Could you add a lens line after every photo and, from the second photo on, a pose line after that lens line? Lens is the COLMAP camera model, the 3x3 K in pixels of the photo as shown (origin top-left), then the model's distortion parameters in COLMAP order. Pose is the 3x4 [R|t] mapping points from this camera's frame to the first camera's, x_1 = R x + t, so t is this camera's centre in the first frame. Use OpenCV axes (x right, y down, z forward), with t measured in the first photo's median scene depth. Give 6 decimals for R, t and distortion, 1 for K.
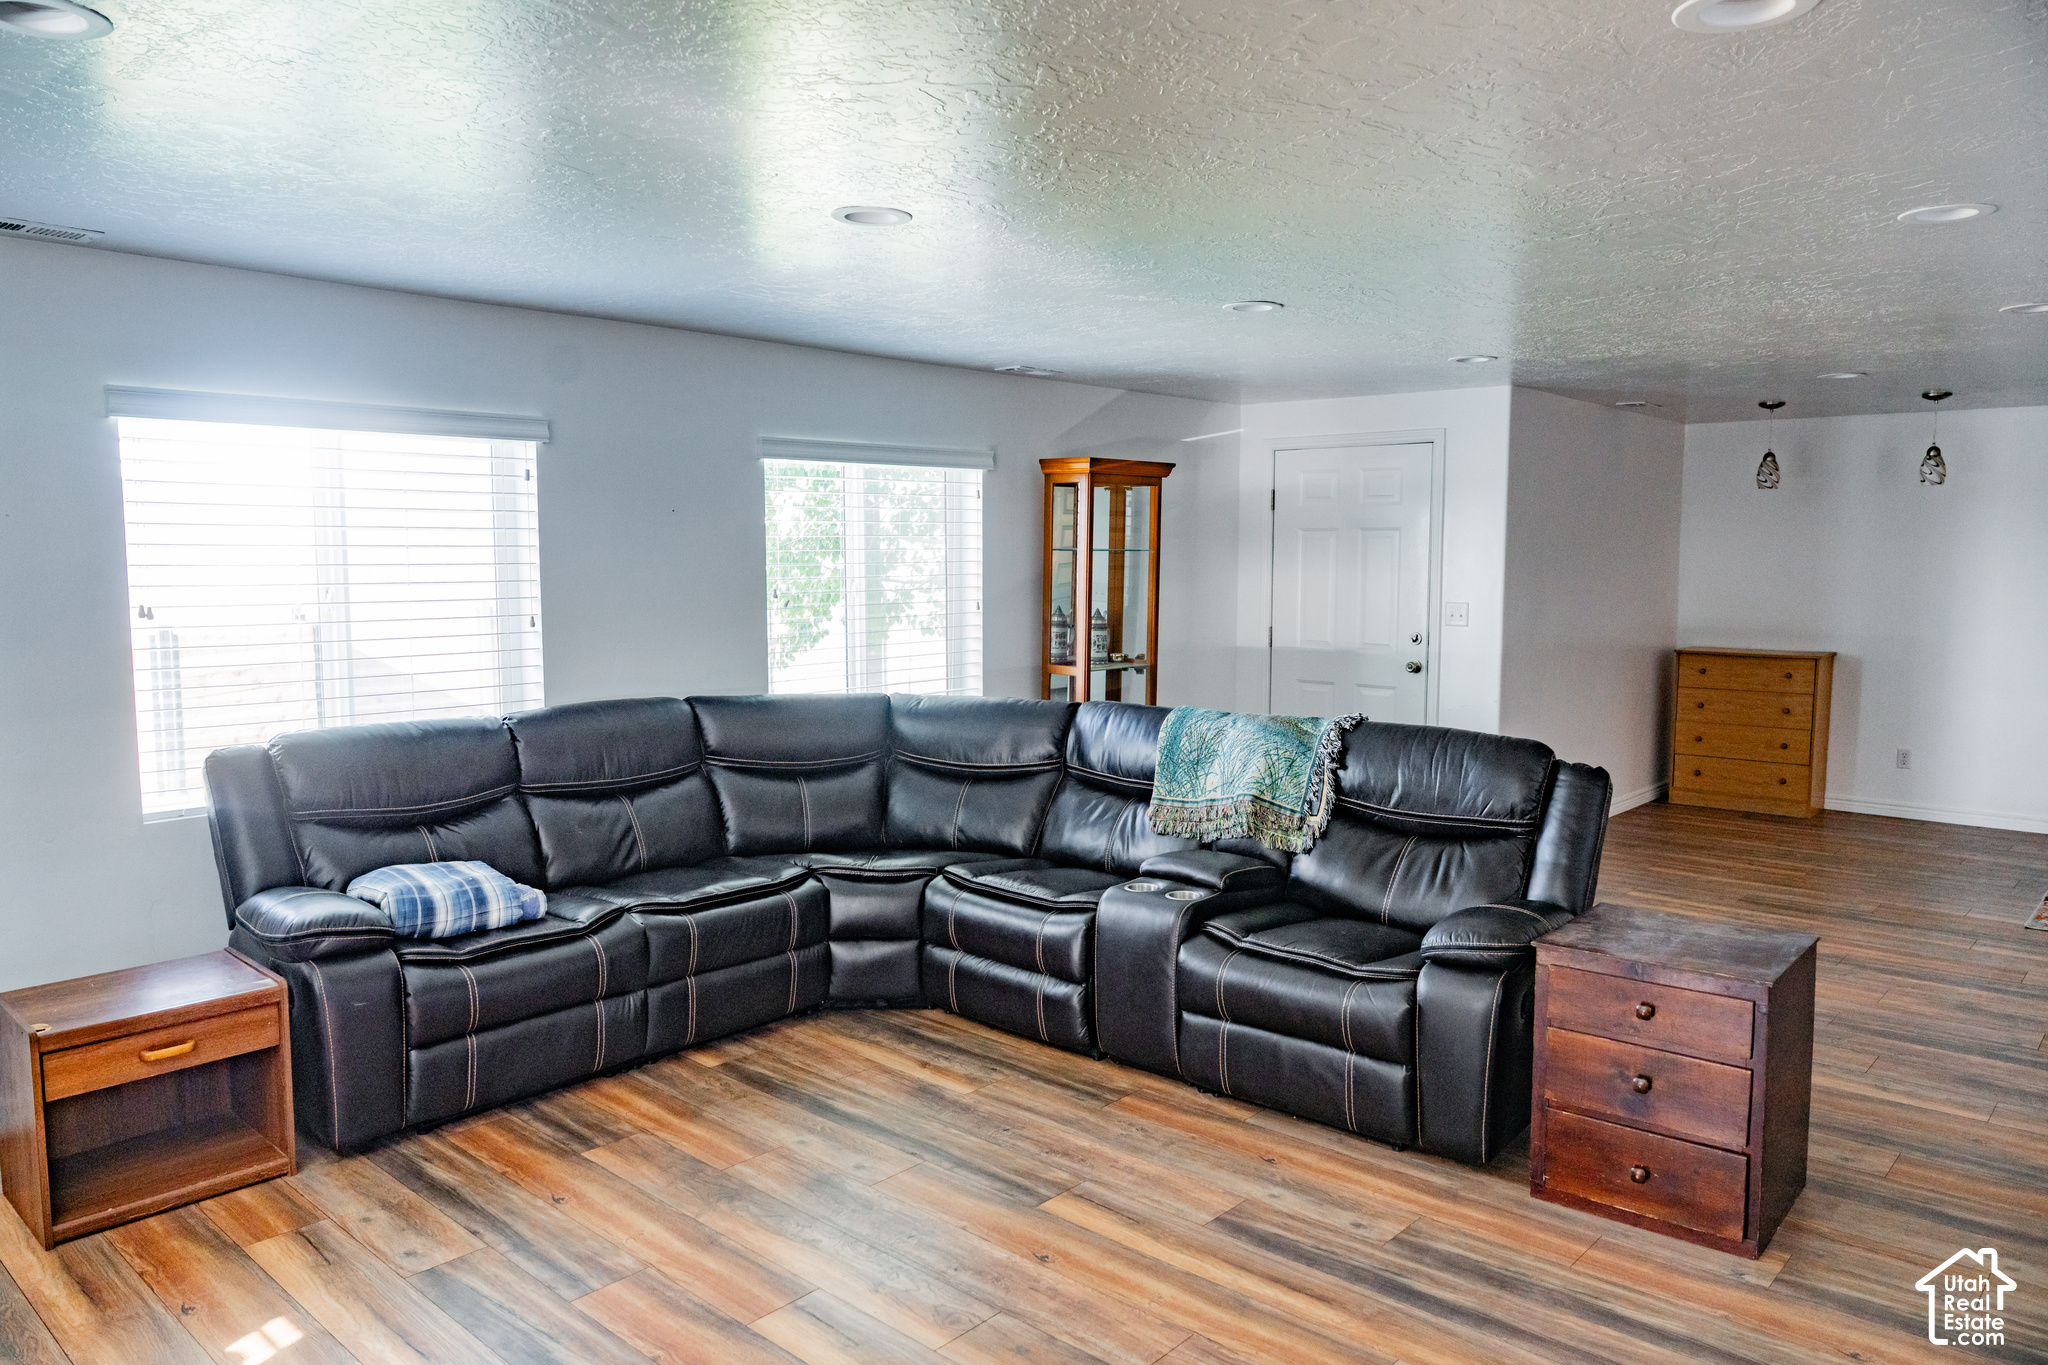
lens RADIAL K [[1382.6, 0, 997.3], [0, 1382.6, 672.8], [0, 0, 1]] dist [0.004659, -0.020261]
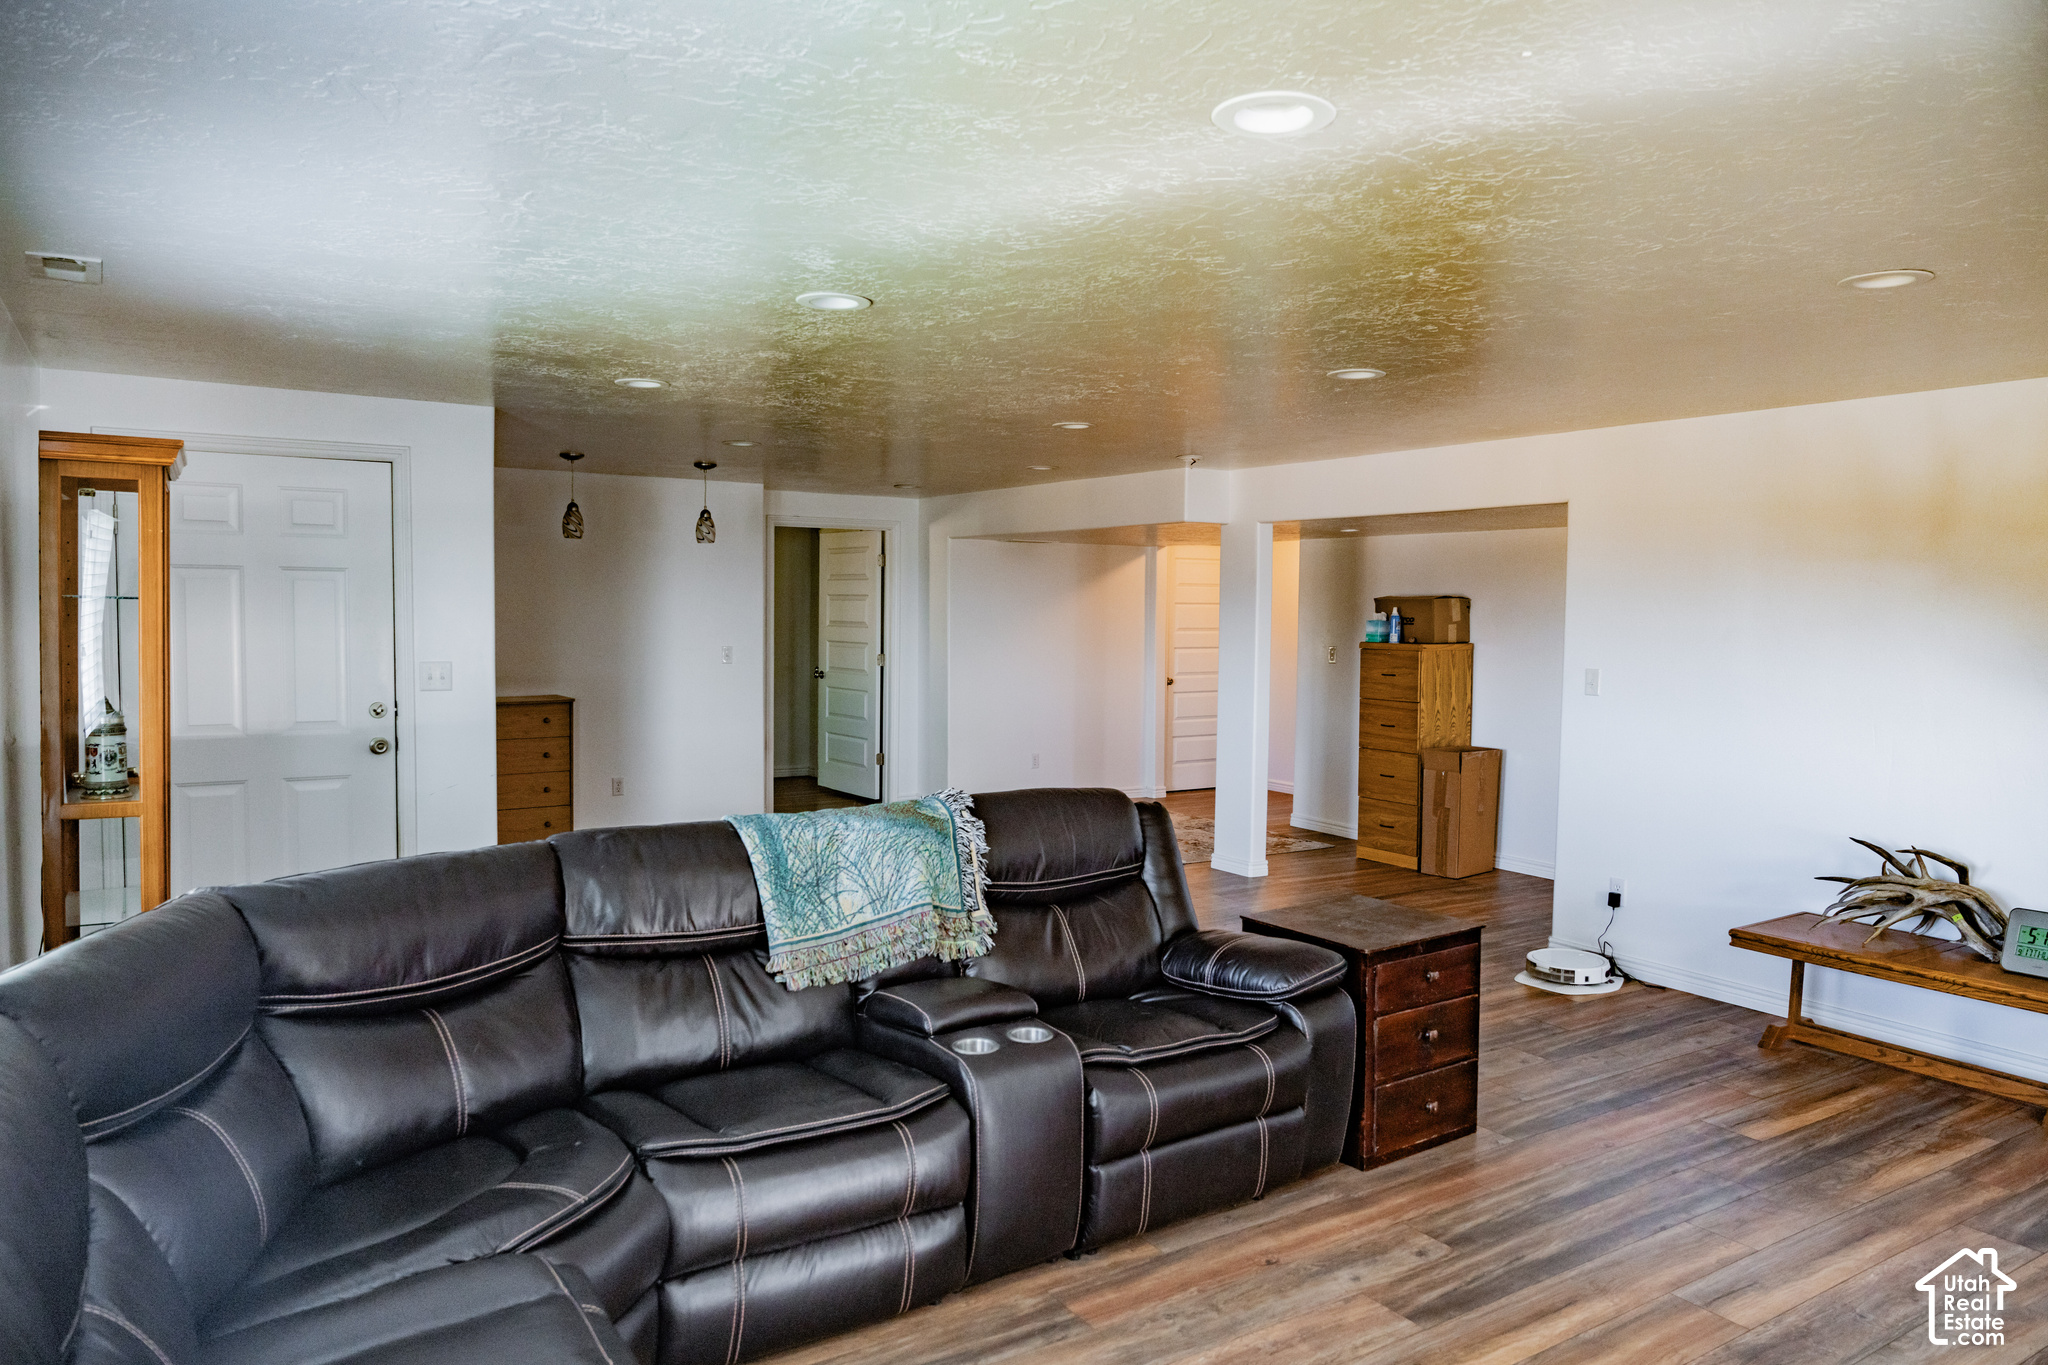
lens RADIAL K [[1382.6, 0, 997.3], [0, 1382.6, 672.8], [0, 0, 1]] dist [0.004659, -0.020261]
pose [[0.251425, -0.048585, 0.966657, -0.638893], [0.075308, 0.996694, 0.030507, -0.075490], [-0.964943, 0.065126, 0.254253, 0.797436]]
